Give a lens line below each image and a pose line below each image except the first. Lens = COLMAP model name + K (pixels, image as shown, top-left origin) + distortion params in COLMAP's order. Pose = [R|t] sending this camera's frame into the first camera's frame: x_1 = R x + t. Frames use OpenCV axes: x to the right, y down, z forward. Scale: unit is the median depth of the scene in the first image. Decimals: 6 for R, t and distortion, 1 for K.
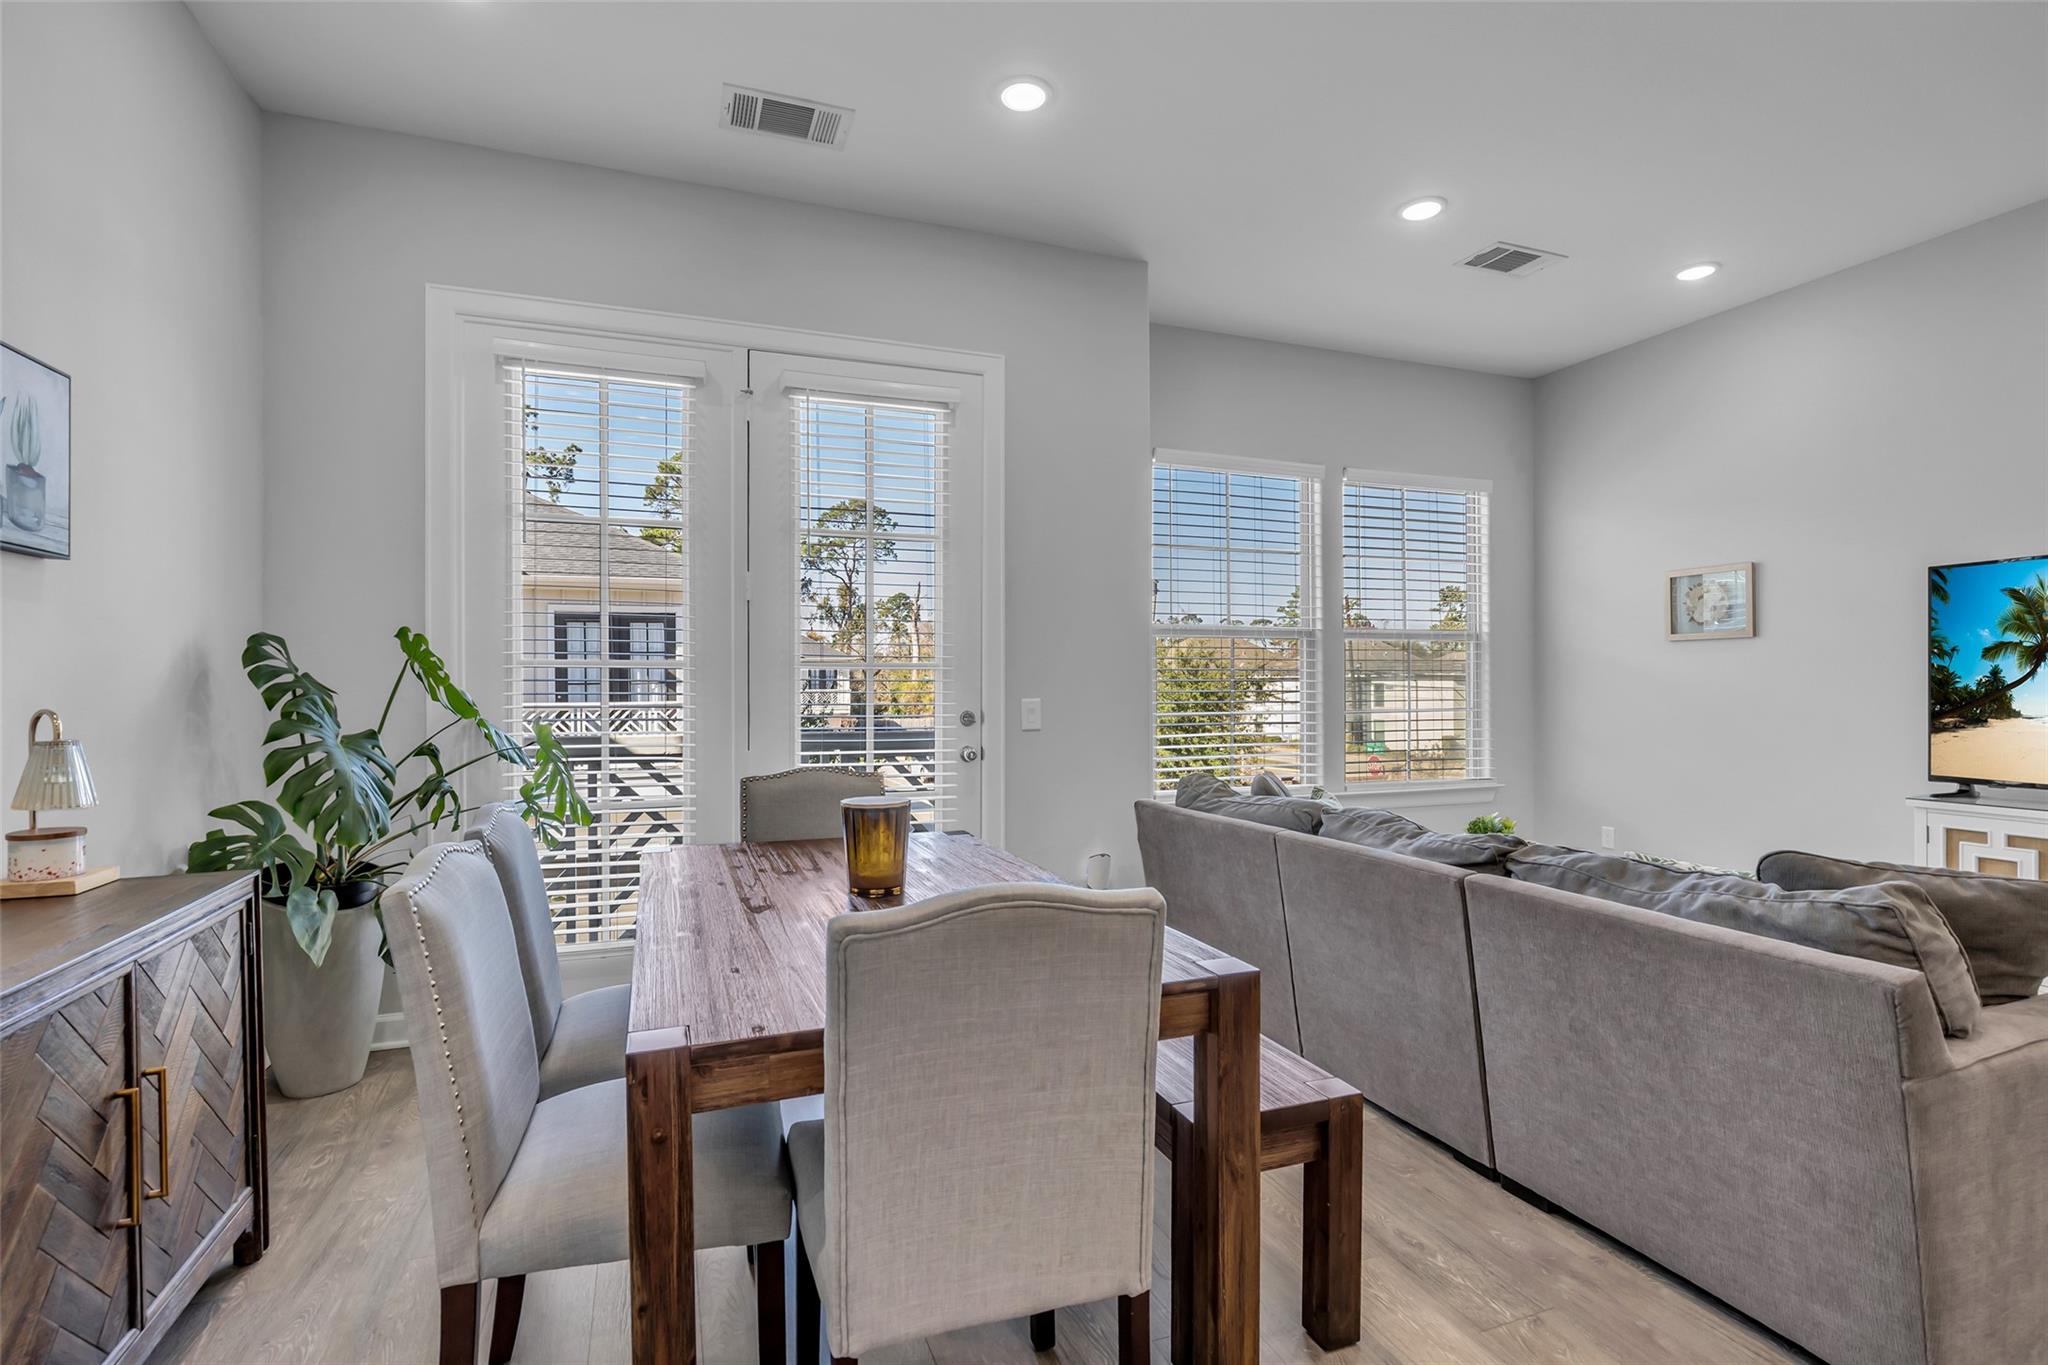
lens RADIAL K [[954.2, 0, 1024.0], [0, 954.2, 682.5], [0, 0, 1]] dist [-0.010670, 0.000066]
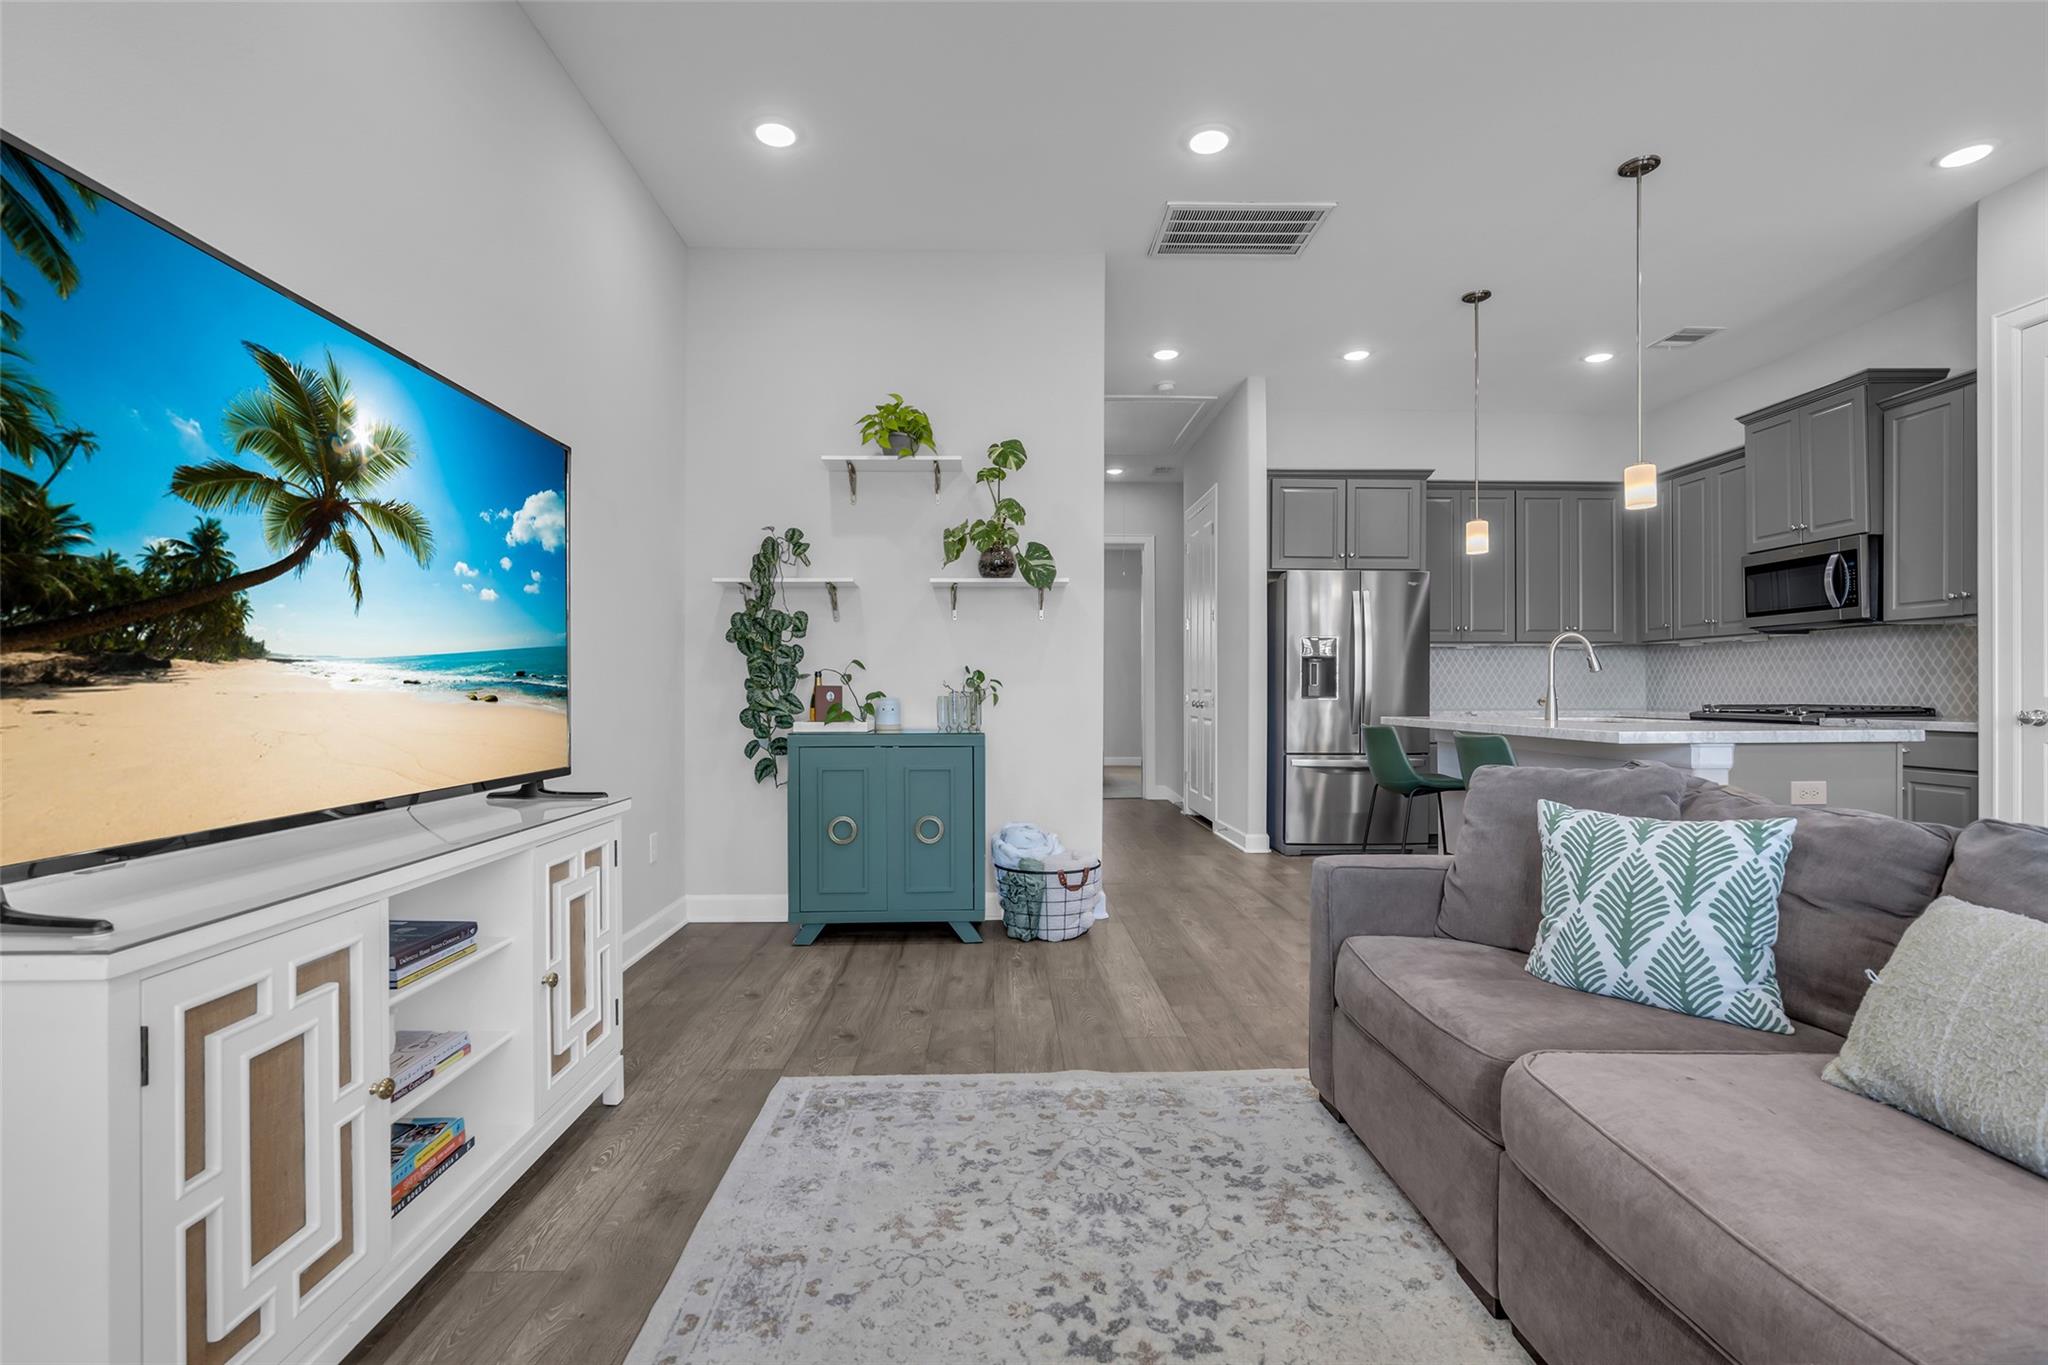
lens RADIAL K [[943.3, 0, 1017.3], [0, 943.3, 693.4], [0, 0, 1]] dist [-0.015110, 0.004409]
pose [[-0.945629, 0.004933, 0.325209, 0.673800], [0.004398, 0.999987, -0.002379, 0.056685], [-0.325216, -0.000820, -0.945639, 1.313070]]
